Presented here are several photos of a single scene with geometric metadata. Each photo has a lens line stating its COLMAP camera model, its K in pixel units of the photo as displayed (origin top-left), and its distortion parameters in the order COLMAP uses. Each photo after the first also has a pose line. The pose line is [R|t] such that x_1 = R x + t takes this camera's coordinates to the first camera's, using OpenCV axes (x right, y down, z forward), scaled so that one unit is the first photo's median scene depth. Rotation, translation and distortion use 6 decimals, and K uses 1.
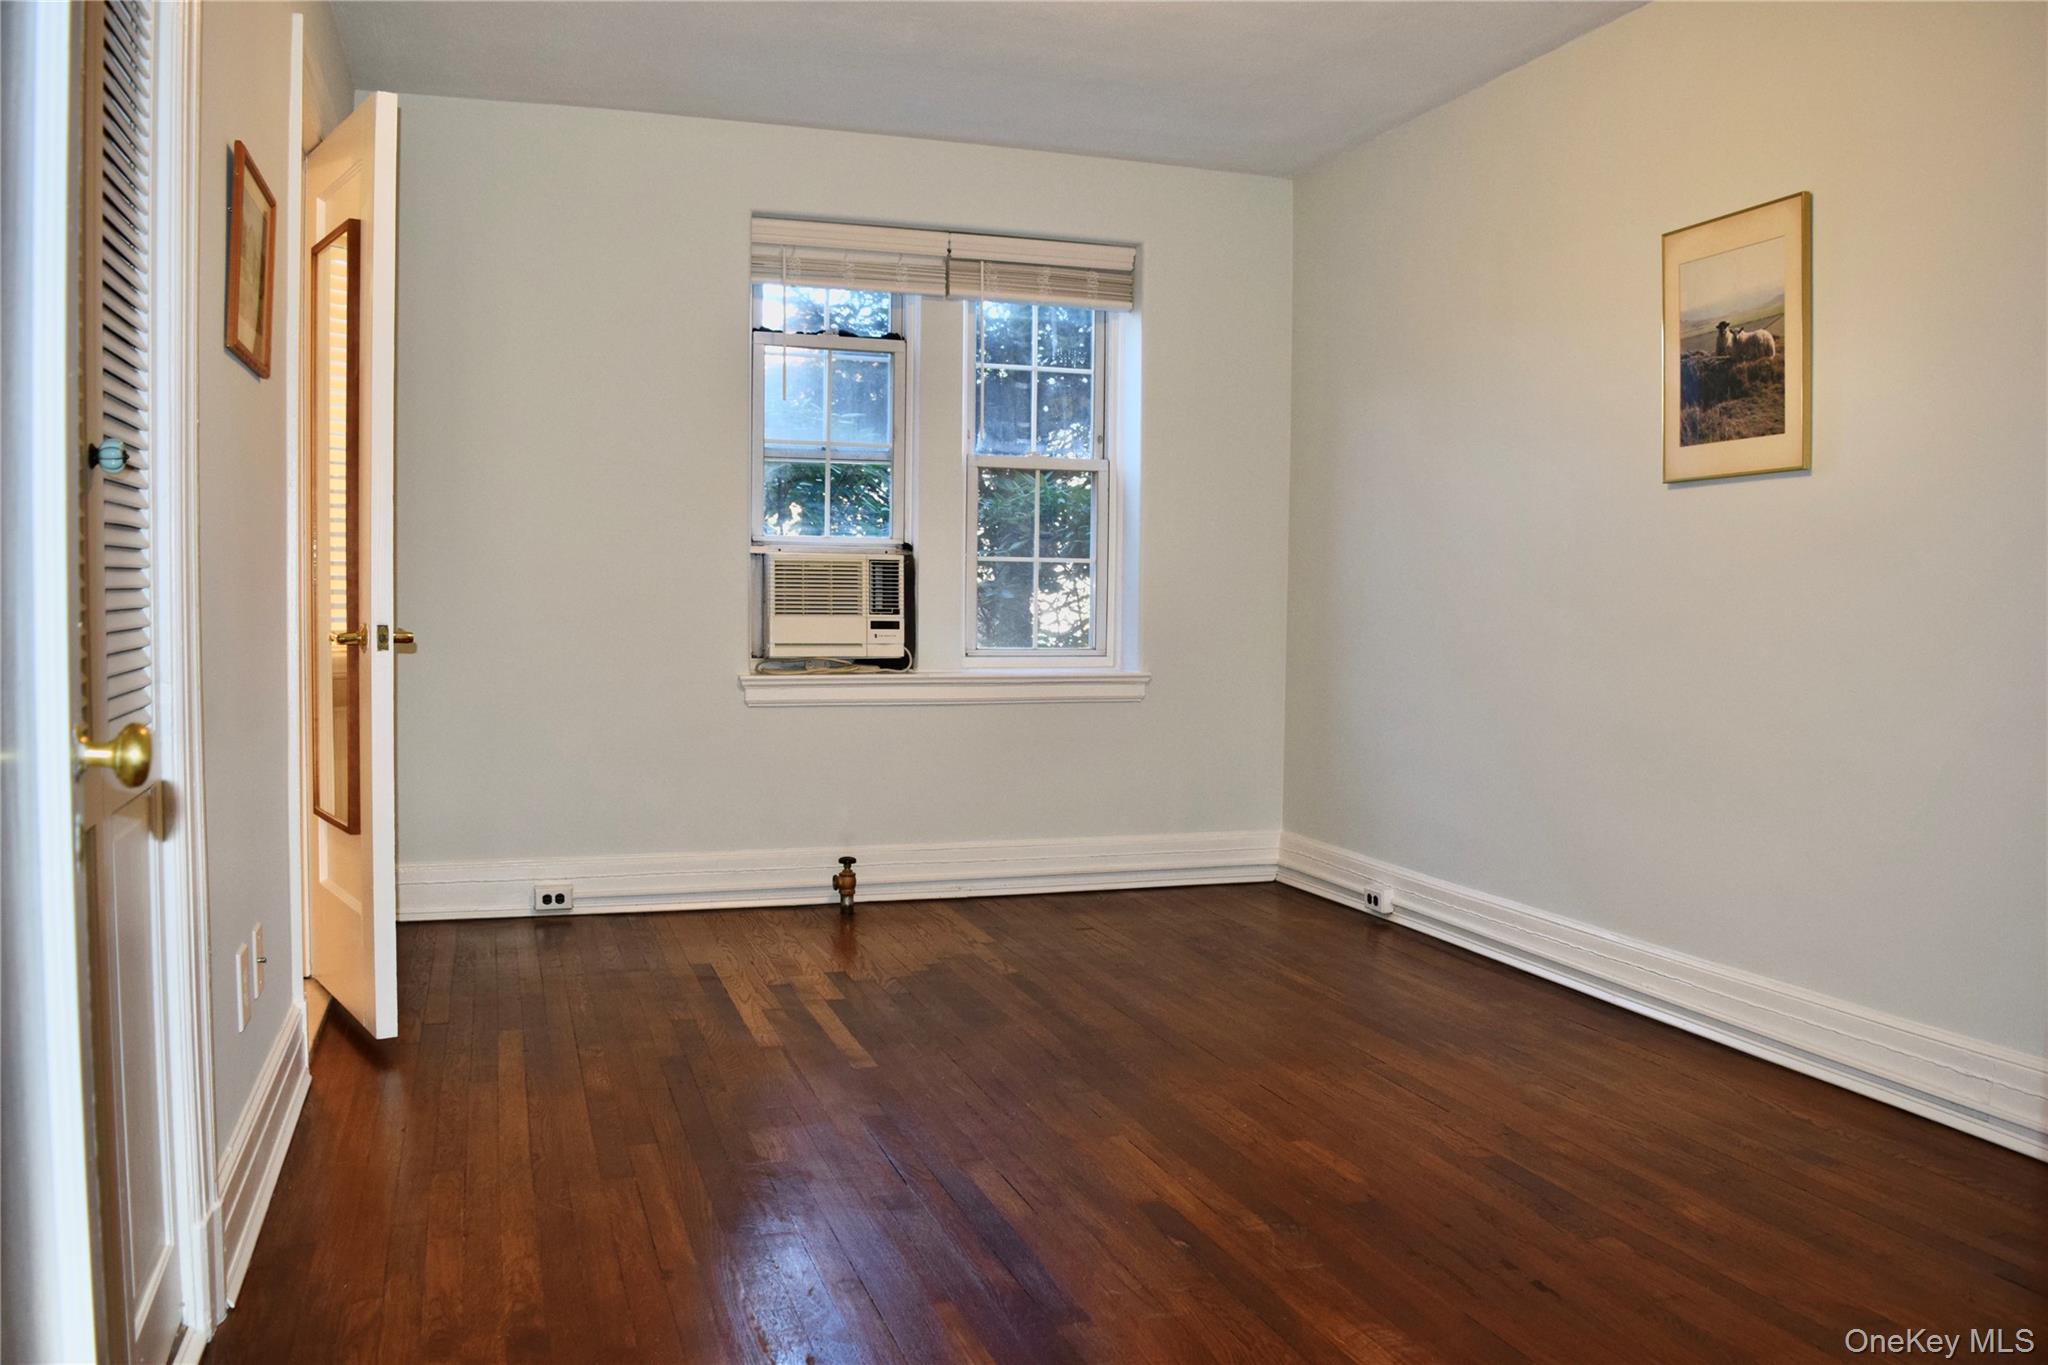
lens RADIAL K [[1607.5, 0, 1014.1], [0, 1607.5, 682.5], [0, 0, 1]] dist [-0.095172, 0.004405]
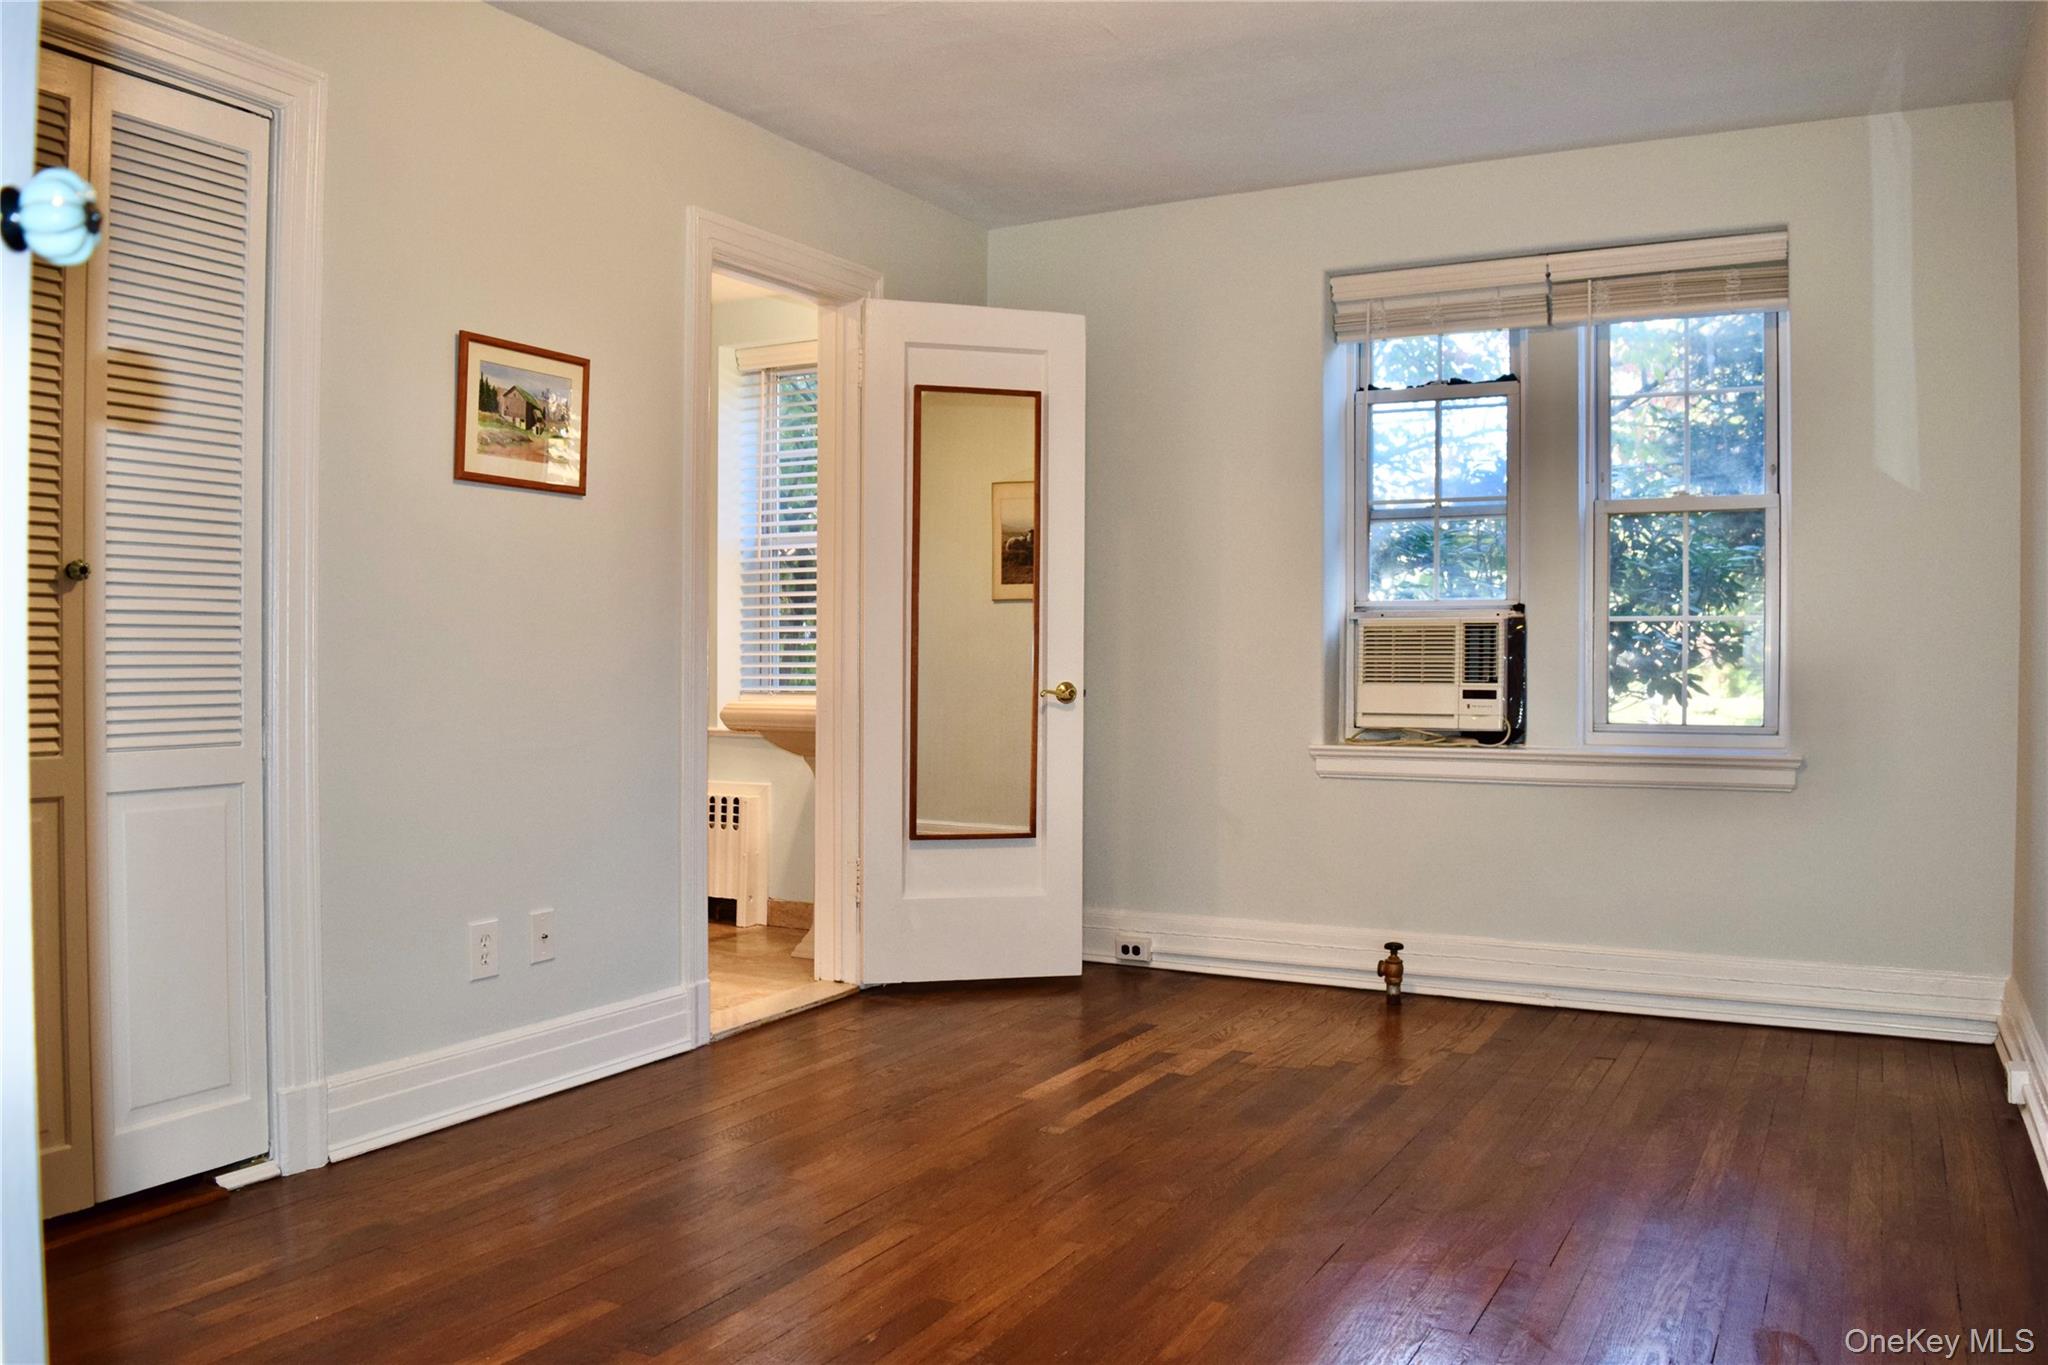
lens RADIAL K [[1607.5, 0, 1014.1], [0, 1607.5, 682.5], [0, 0, 1]] dist [-0.095172, 0.004405]
pose [[0.679967, -0.000952, -0.733242, 0.571439], [-0.034336, 0.998861, -0.033138, -0.004954], [0.732438, 0.047709, 0.679160, 0.272644]]
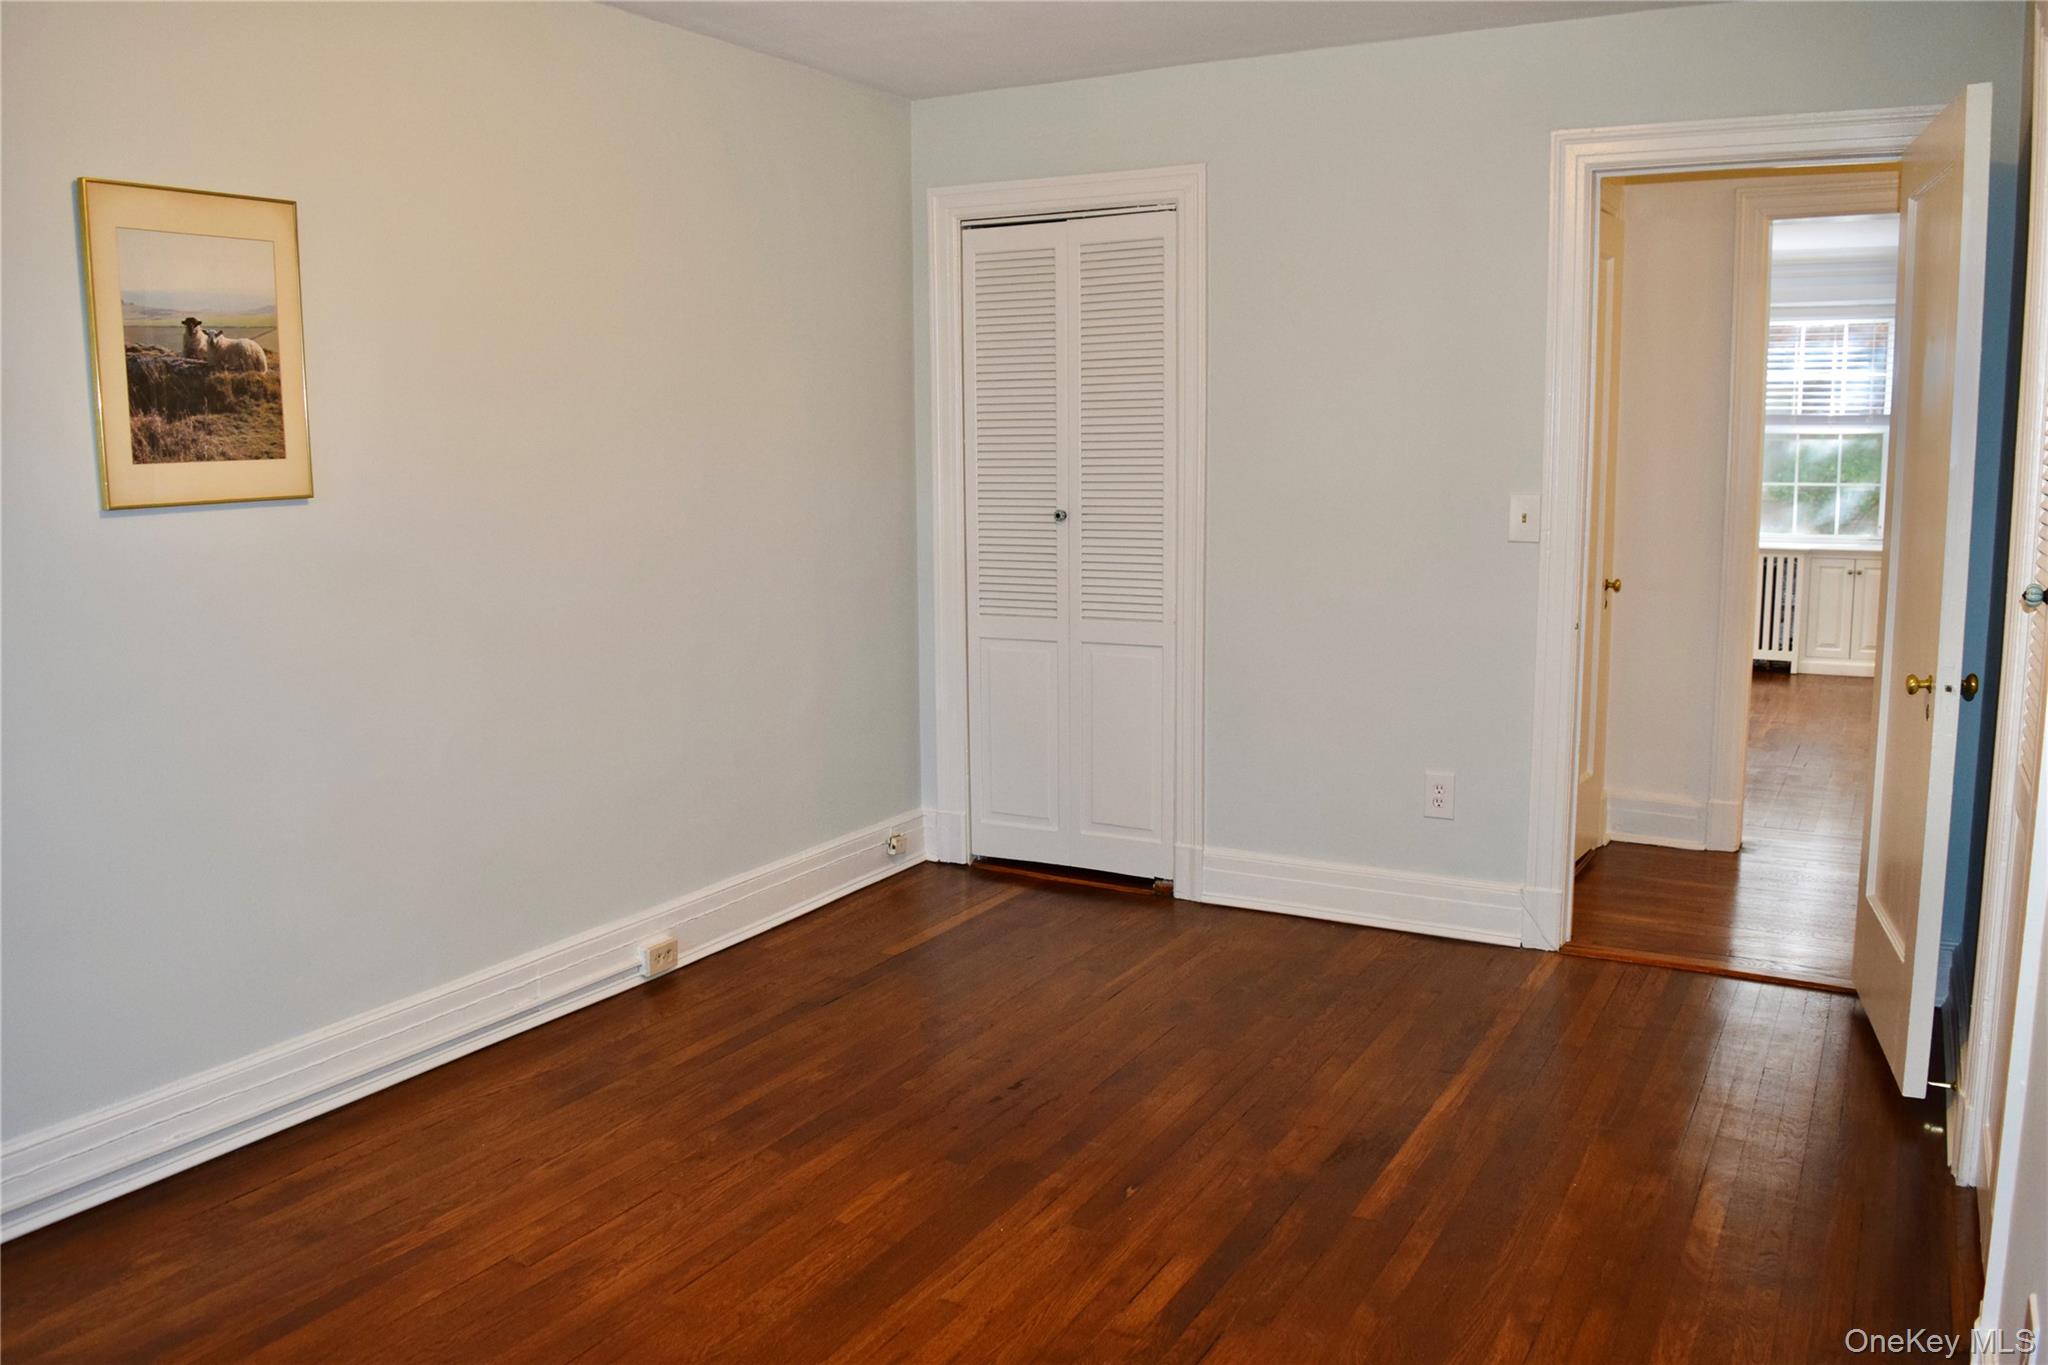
lens RADIAL K [[1607.5, 0, 1014.1], [0, 1607.5, 682.5], [0, 0, 1]] dist [-0.095172, 0.004405]
pose [[-0.671044, -0.110118, 0.733195, -0.453407], [0.043255, 0.981410, 0.186986, -0.169055], [-0.740155, 0.157191, -0.653806, 1.201951]]
